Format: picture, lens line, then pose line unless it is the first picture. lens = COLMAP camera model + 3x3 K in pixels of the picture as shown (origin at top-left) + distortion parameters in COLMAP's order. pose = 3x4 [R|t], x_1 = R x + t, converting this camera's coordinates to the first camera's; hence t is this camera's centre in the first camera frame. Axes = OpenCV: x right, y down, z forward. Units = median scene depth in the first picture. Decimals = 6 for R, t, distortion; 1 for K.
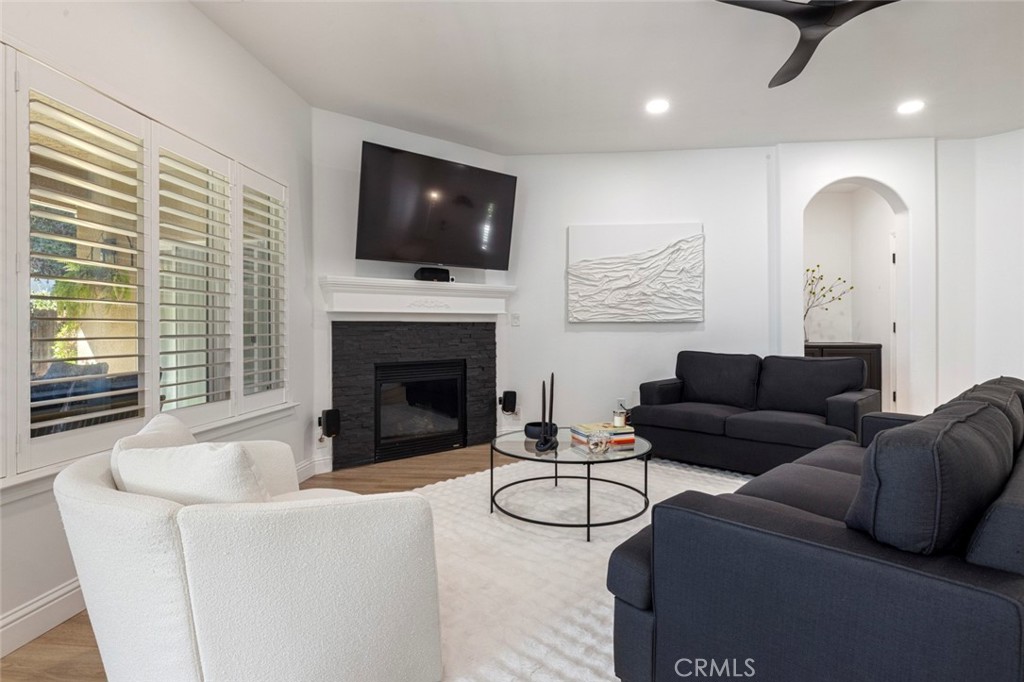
lens RADIAL K [[526.1, 0, 512.1], [0, 526.1, 333.6], [0, 0, 1]] dist [-0.004043, -0.000263]
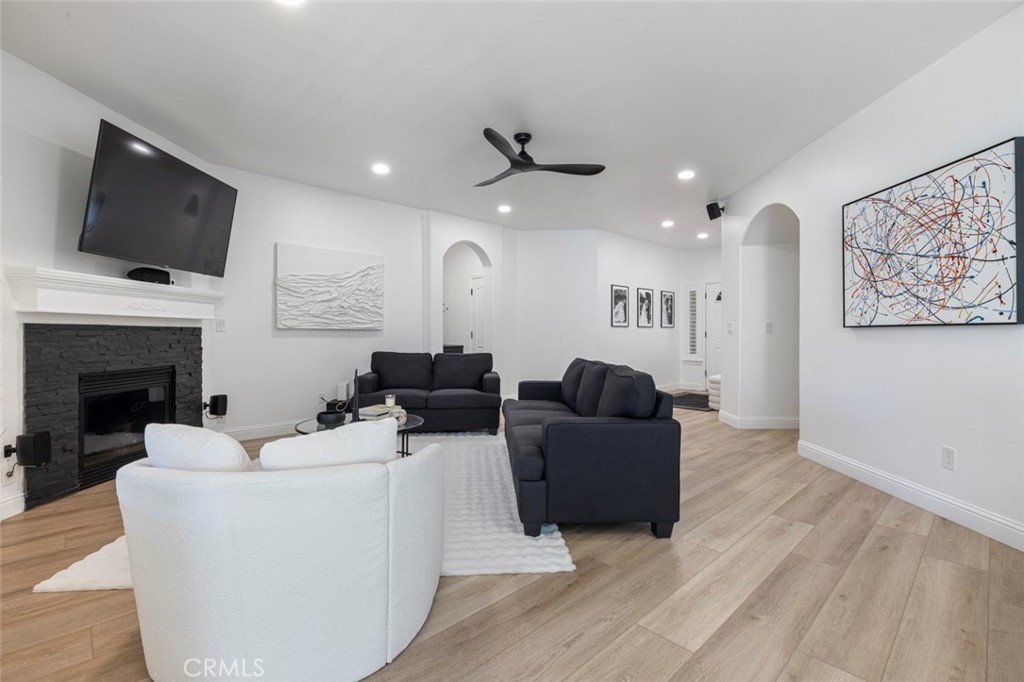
lens RADIAL K [[450.8, 0, 509.2], [0, 450.8, 340.8], [0, 0, 1]] dist [-0.000419, -0.000164]
pose [[0.660744, -0.004336, 0.750599, -0.299101], [0.000667, 0.999986, 0.005189, -0.000222], [-0.750611, -0.002928, 0.660738, -0.004638]]
